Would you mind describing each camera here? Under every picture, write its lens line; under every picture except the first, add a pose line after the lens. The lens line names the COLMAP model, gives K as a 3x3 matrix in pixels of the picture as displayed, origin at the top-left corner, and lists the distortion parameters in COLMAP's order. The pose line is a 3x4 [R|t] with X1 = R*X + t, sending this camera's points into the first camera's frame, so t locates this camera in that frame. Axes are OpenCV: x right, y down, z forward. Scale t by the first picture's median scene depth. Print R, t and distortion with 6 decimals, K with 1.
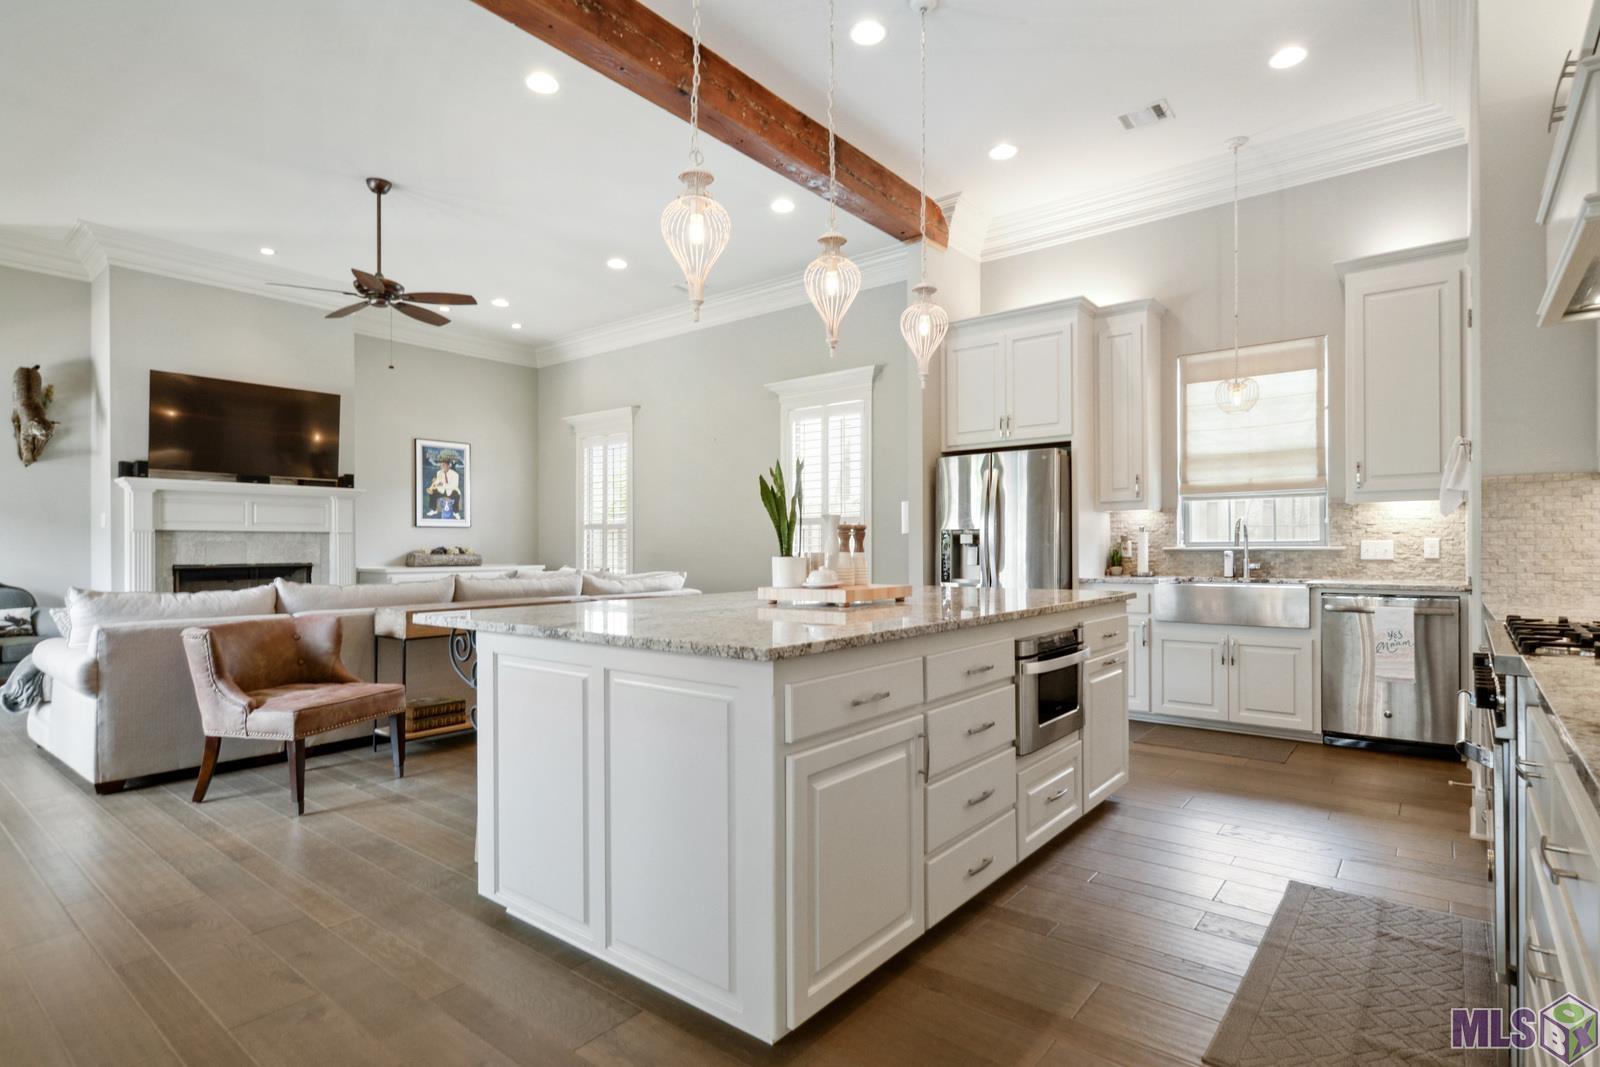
lens RADIAL K [[810.3, 0, 800.0], [0, 810.3, 533.5], [0, 0, 1]] dist [0.000348, -0.000006]
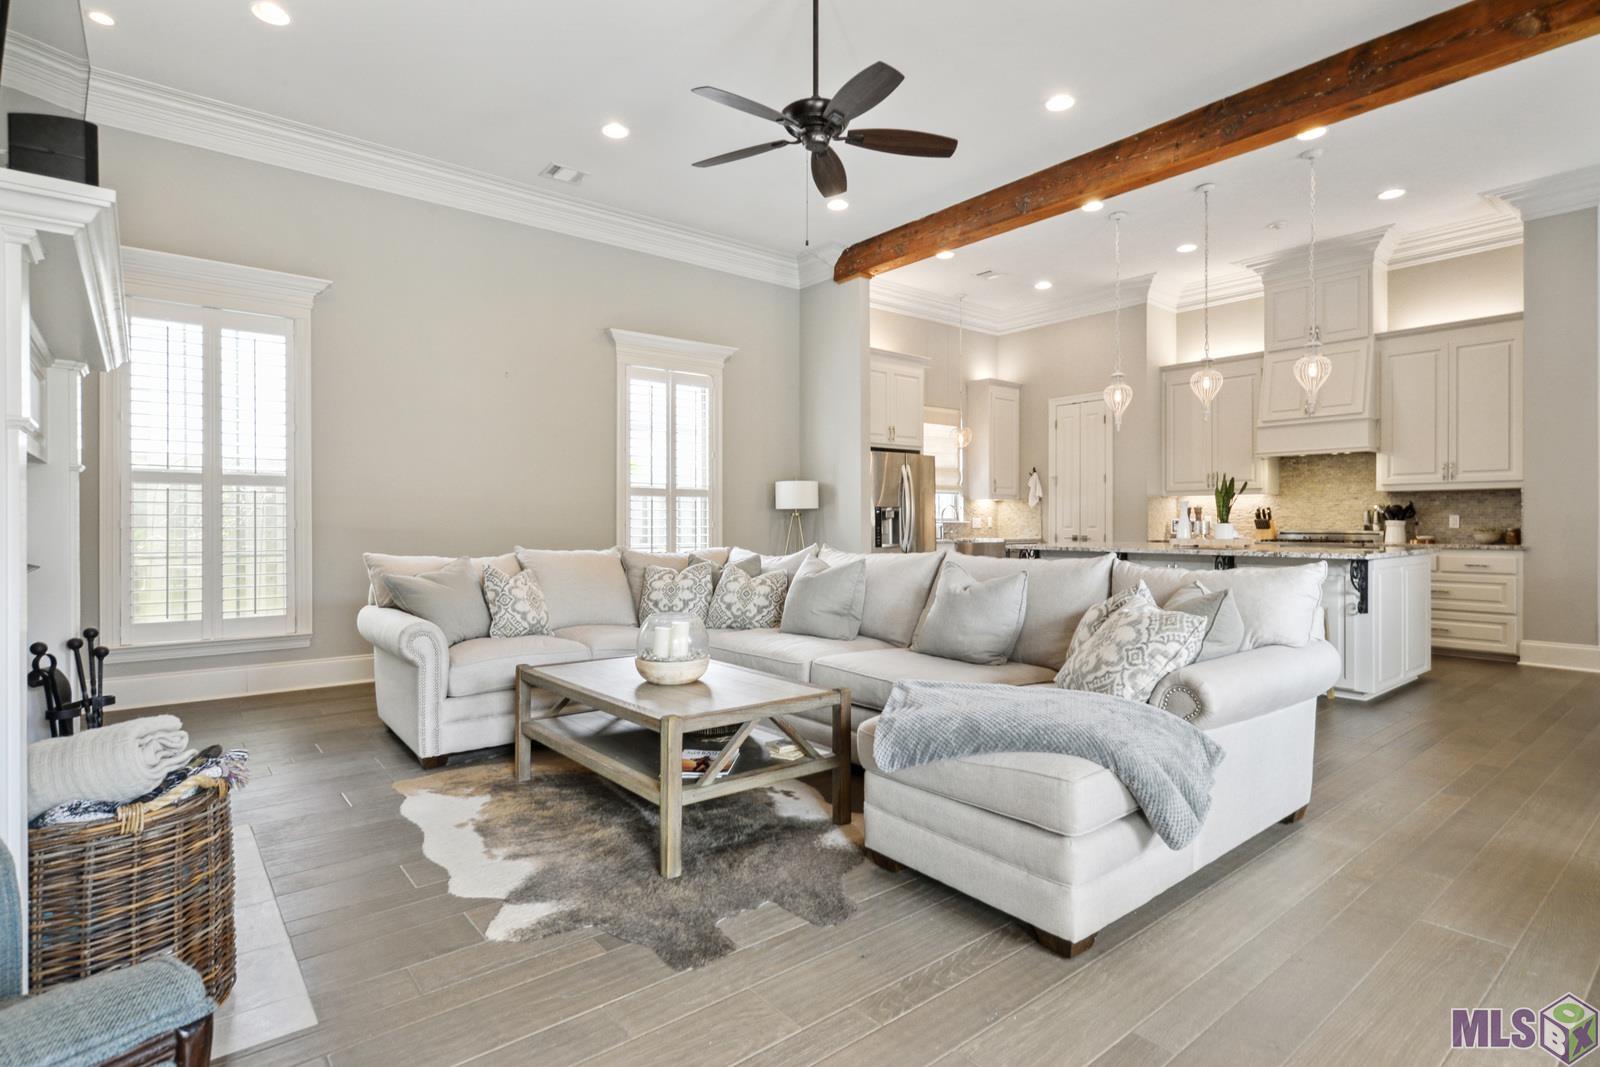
lens RADIAL K [[803.1, 0, 800.0], [0, 803.1, 533.5], [0, 0, 1]] dist [-0.001666, -0.000135]
pose [[0.207057, -0.011416, 0.978262, -0.950344], [-0.018525, 0.999707, 0.015588, 0.016510], [-0.978153, -0.021350, 0.206785, 0.724466]]
